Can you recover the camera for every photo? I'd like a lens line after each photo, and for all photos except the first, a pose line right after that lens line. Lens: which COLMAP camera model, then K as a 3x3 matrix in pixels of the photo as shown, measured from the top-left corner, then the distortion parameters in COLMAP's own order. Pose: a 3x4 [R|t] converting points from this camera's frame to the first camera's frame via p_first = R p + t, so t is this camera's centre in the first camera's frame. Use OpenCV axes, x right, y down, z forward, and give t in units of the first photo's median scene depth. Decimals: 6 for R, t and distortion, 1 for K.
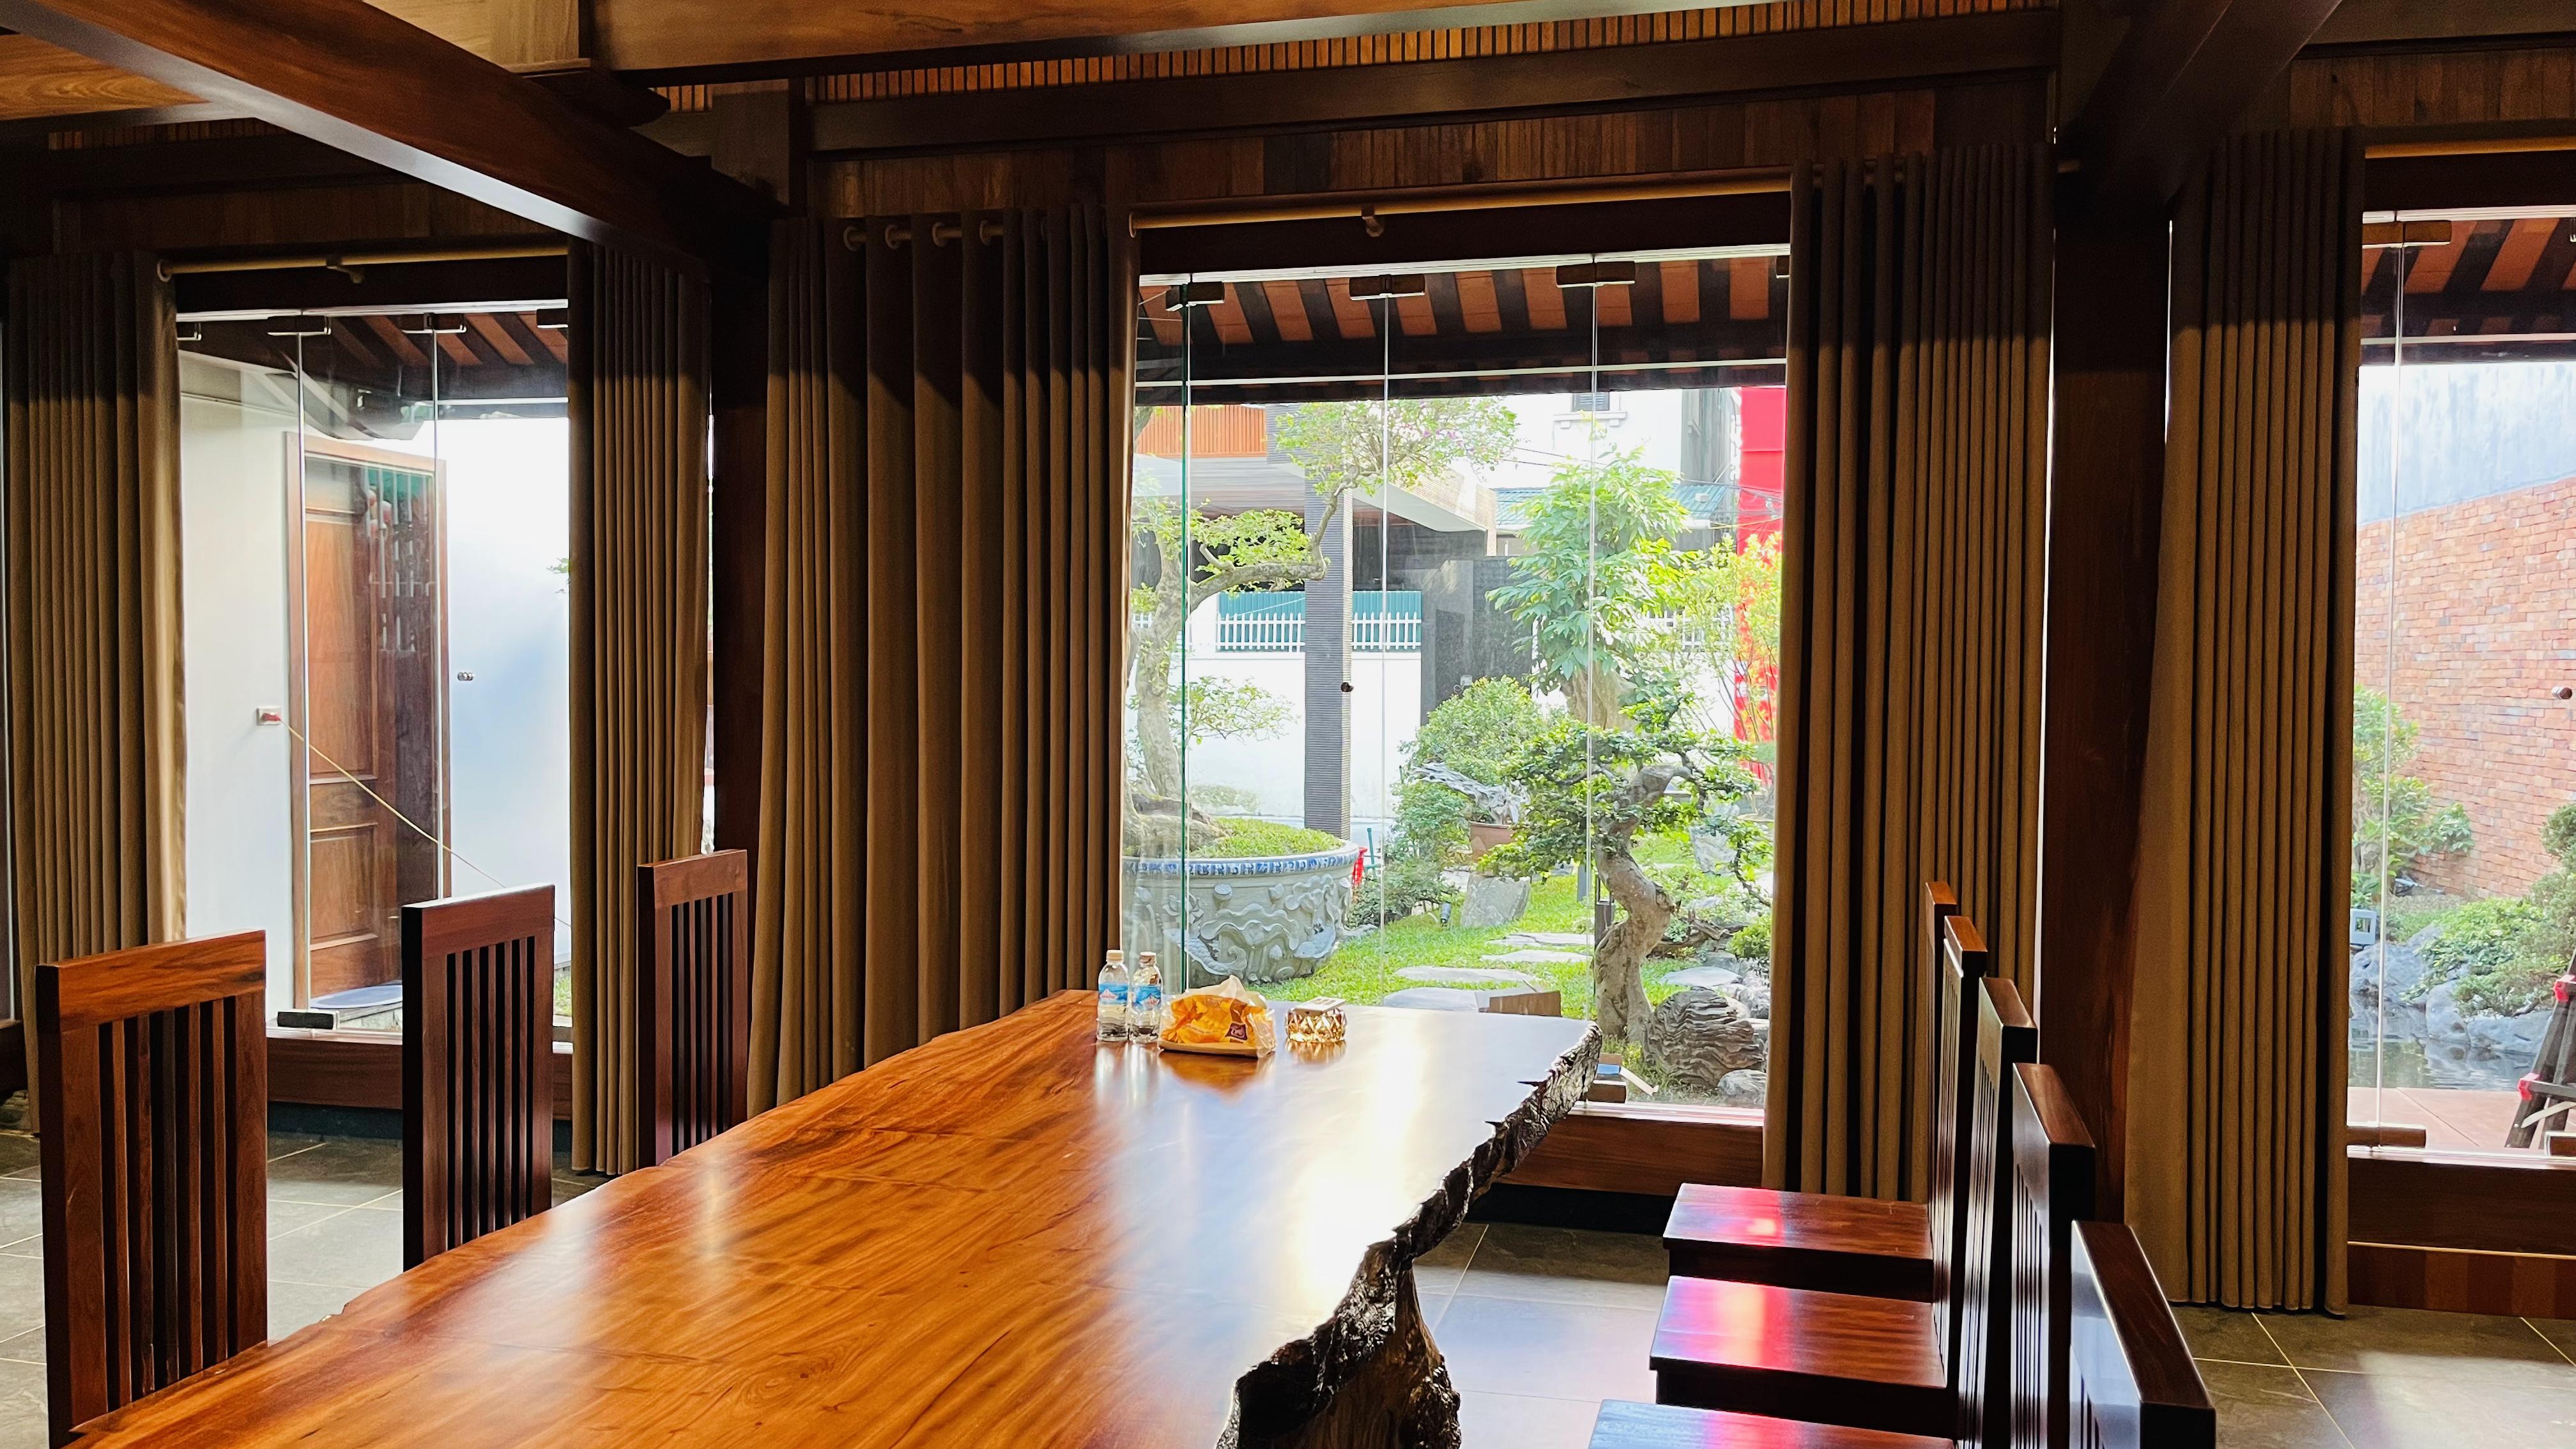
lens RADIAL K [[1931.4, 0, 1288.0], [0, 1931.4, 724.5], [0, 0, 1]] dist [0.064933, -0.089551]
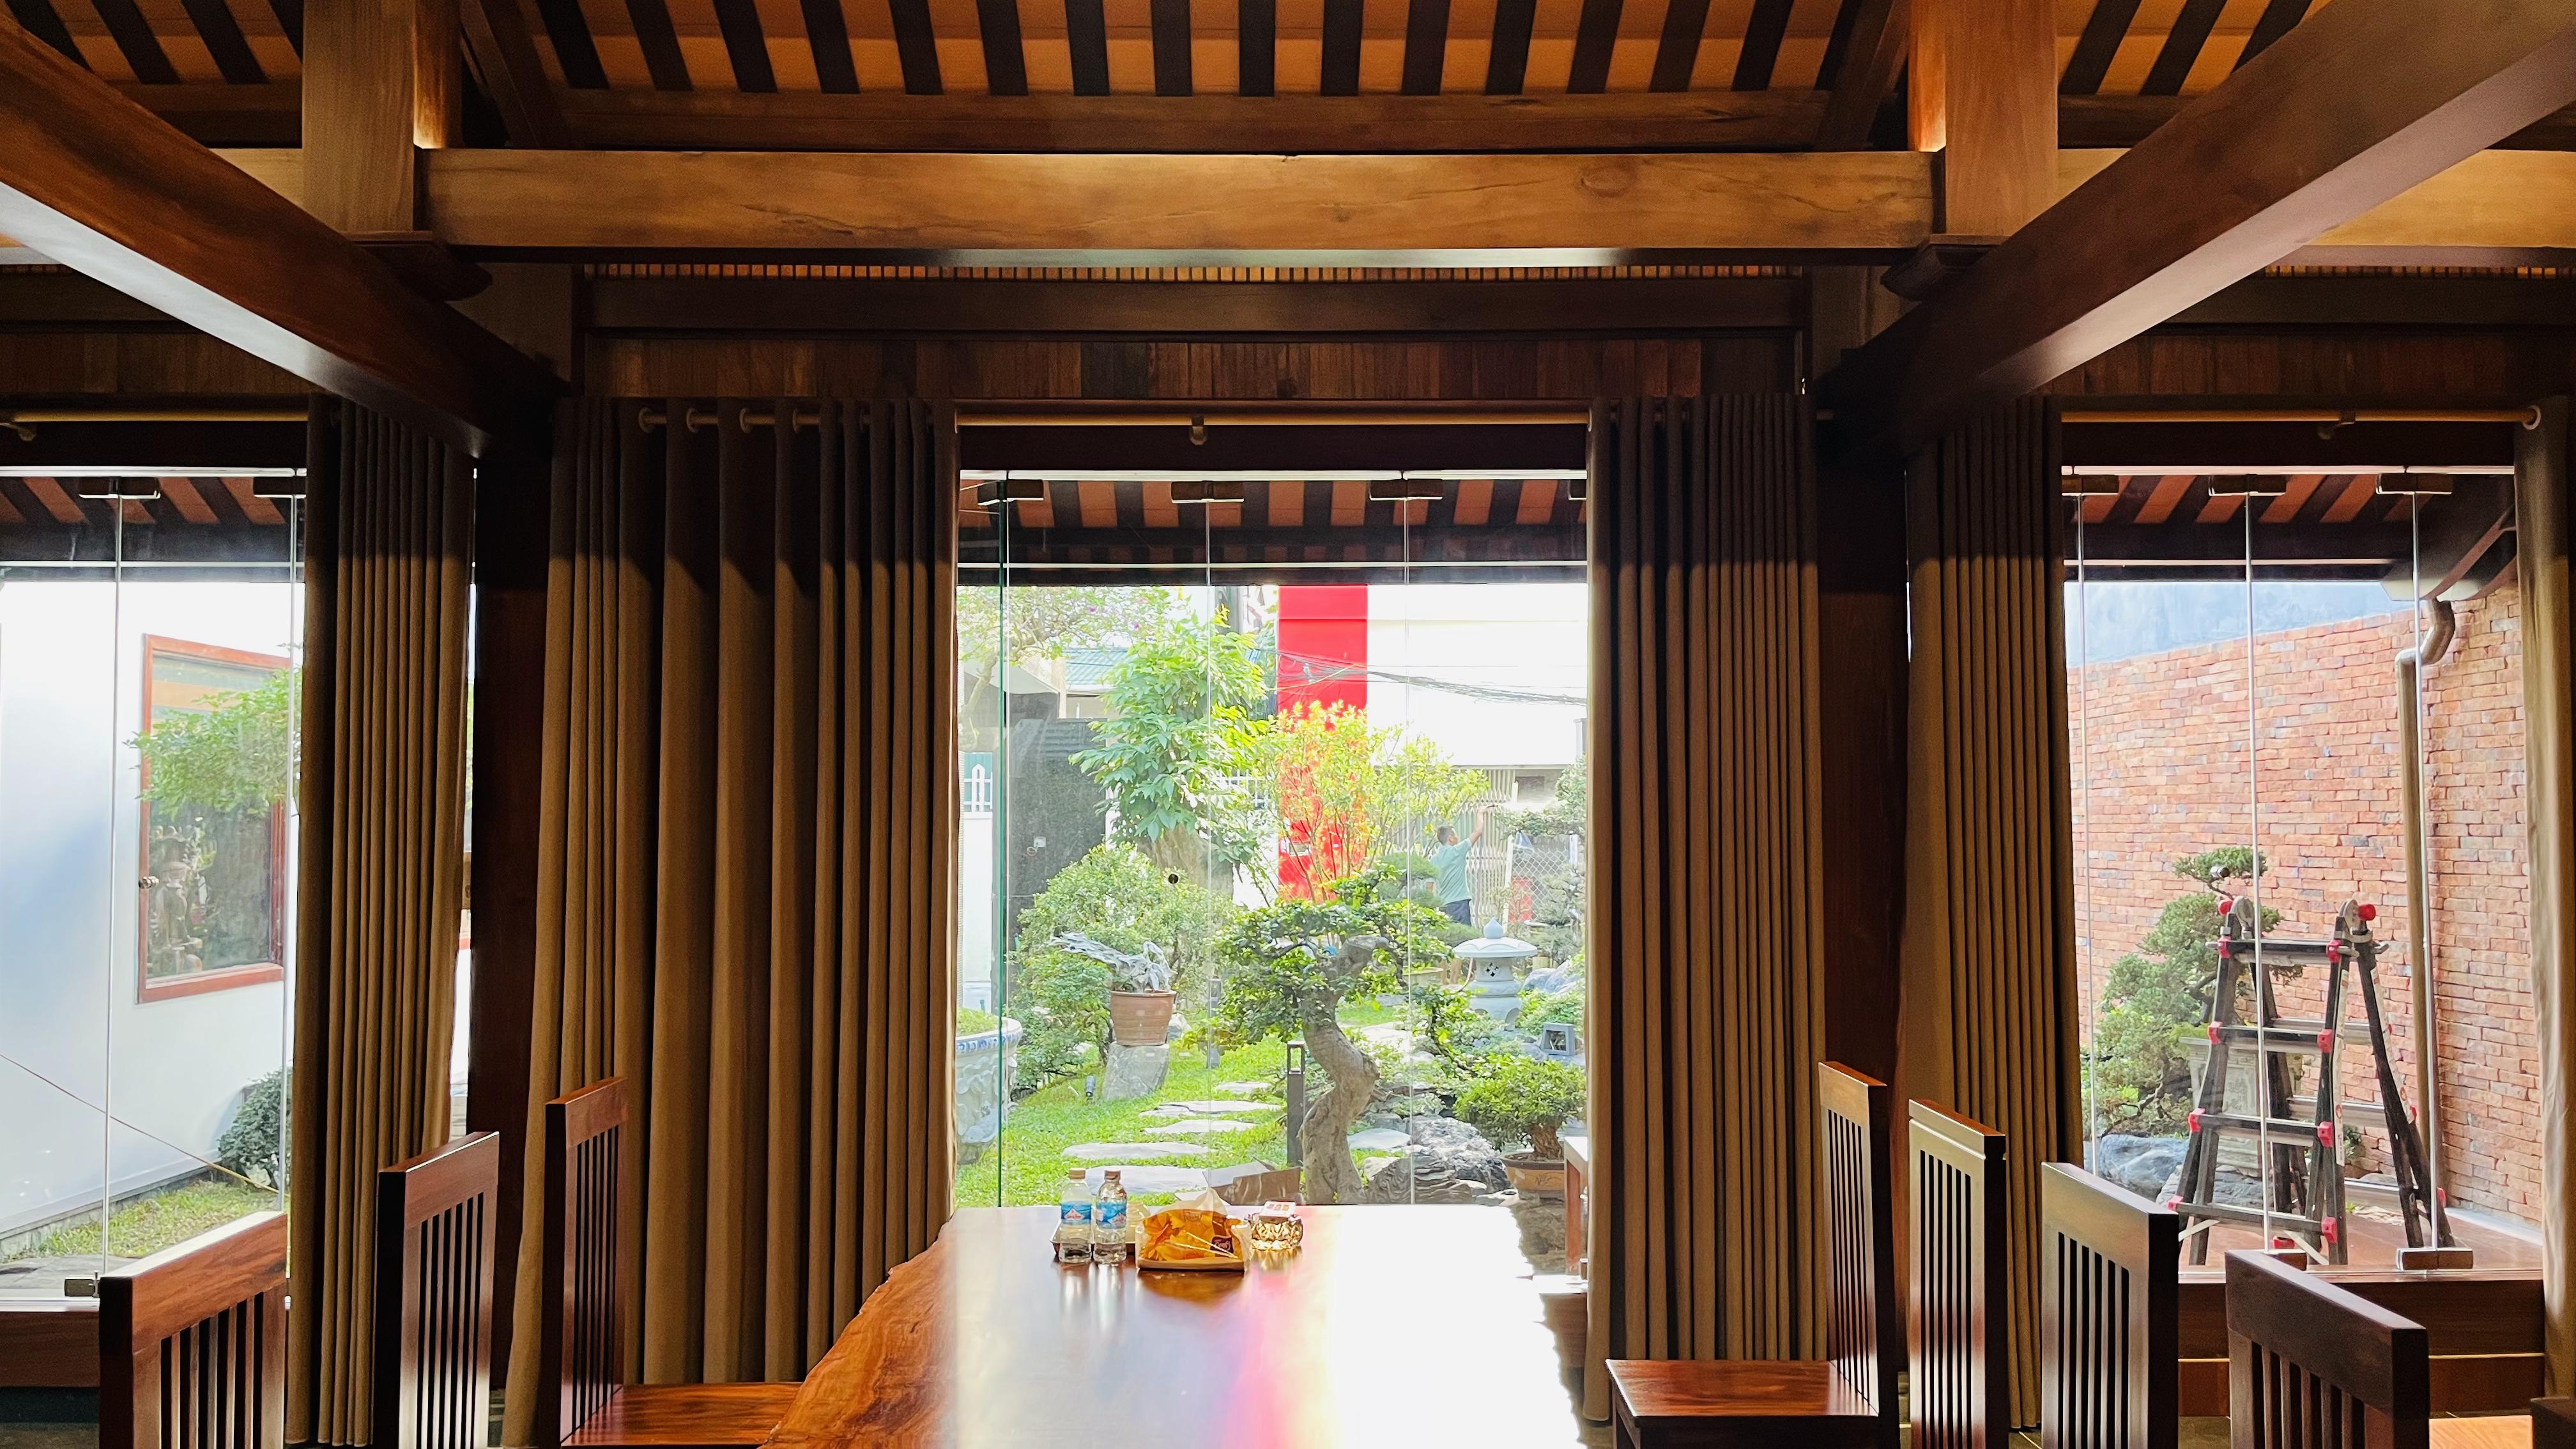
lens RADIAL K [[1927.0, 0, 1282.6], [0, 1927.0, 711.6], [0, 0, 1]] dist [0.093153, -0.170729]
pose [[0.963030, 0.004085, 0.269362, -0.187623], [0.018421, 0.996546, -0.080971, -0.023850], [-0.268762, 0.082939, 0.959629, 0.006464]]
